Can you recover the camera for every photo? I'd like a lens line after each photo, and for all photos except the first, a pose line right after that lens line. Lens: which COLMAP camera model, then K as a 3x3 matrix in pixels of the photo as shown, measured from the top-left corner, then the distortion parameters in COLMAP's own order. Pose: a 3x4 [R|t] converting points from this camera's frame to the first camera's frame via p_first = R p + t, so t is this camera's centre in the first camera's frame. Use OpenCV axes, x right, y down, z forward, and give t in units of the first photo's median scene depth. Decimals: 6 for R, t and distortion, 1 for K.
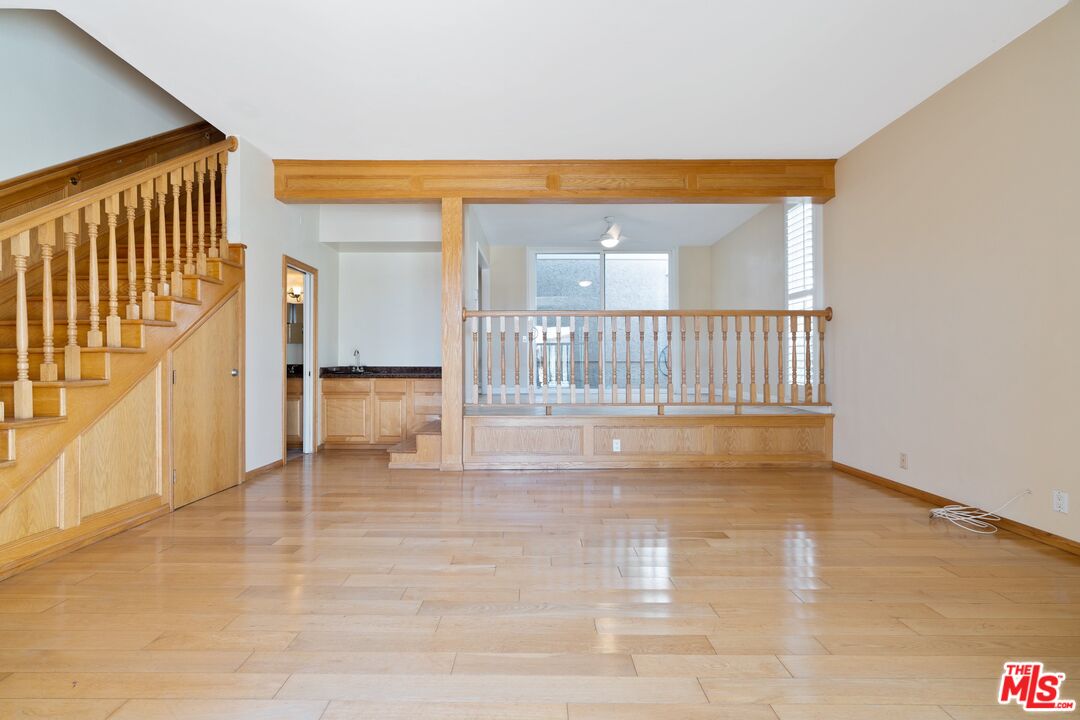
lens RADIAL K [[482.3, 0, 540.0], [0, 482.3, 360.0], [0, 0, 1]] dist [-0.012760, 0.000047]
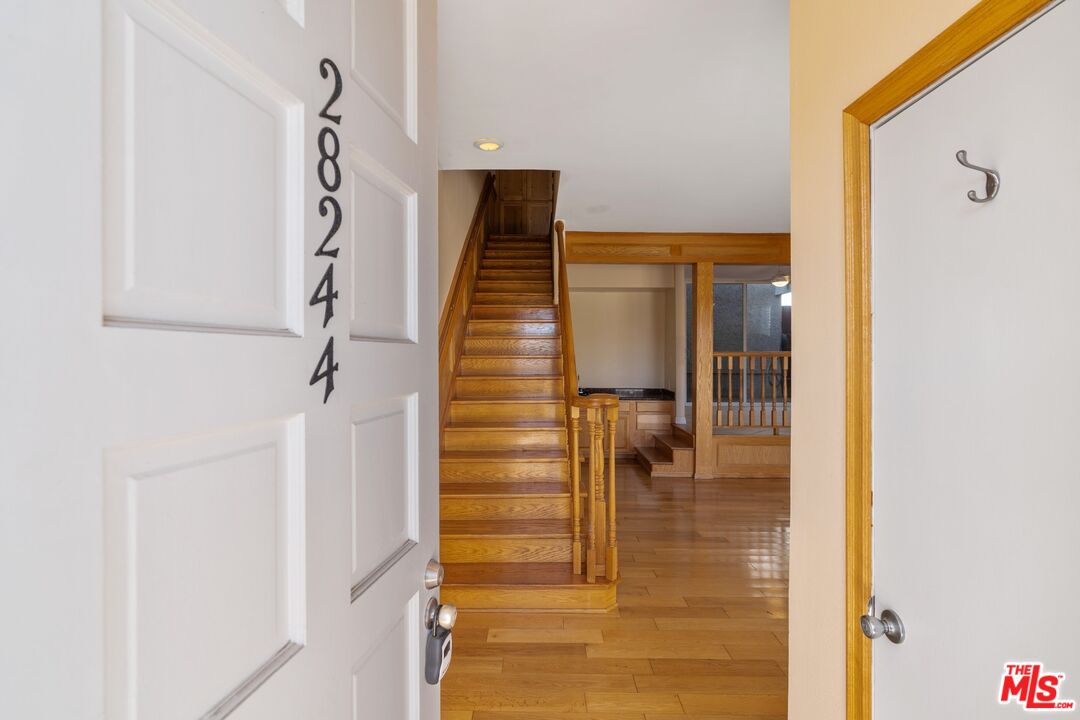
lens RADIAL K [[481.1, 0, 534.6], [0, 481.1, 354.7], [0, 0, 1]] dist [-0.005570, 0.000404]
pose [[0.999884, 0.005987, -0.013986, -0.603005], [-0.005903, 0.999964, 0.006042, -0.099336], [0.014022, -0.005959, 0.999884, -0.257625]]
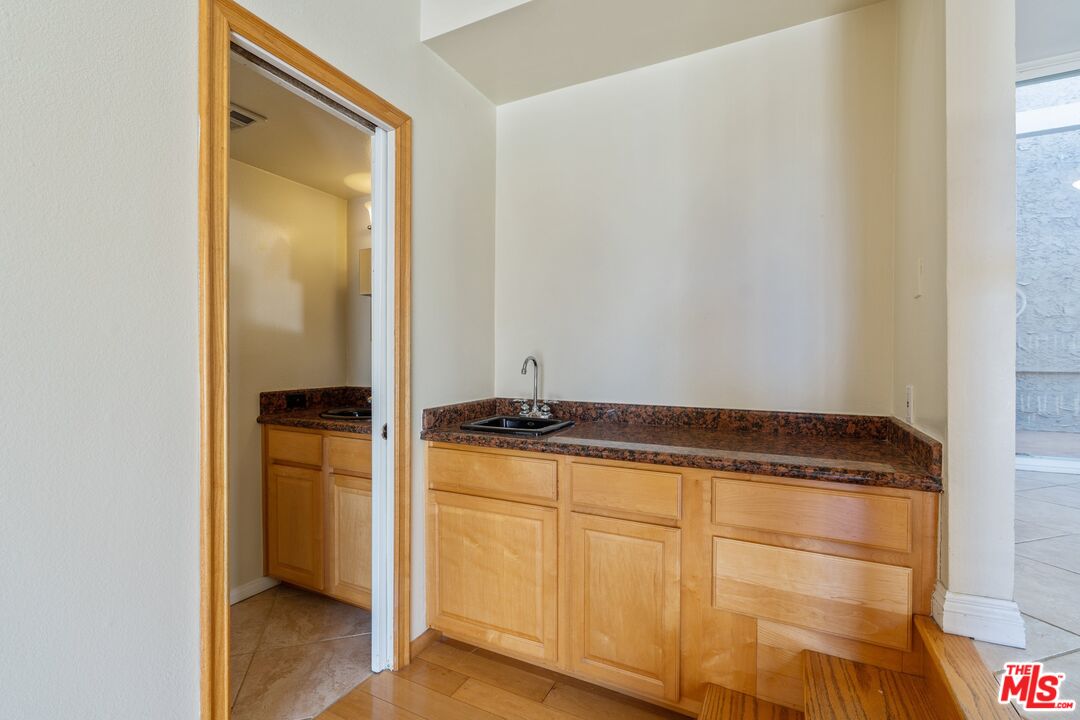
lens RADIAL K [[490.3, 0, 535.9], [0, 490.3, 362.9], [0, 0, 1]] dist [-0.002974, -0.000177]
pose [[0.887665, 0.004628, -0.460466, -0.270298], [-0.000521, 0.999959, 0.009046, -0.024221], [0.460489, -0.007790, 0.887631, 0.873542]]
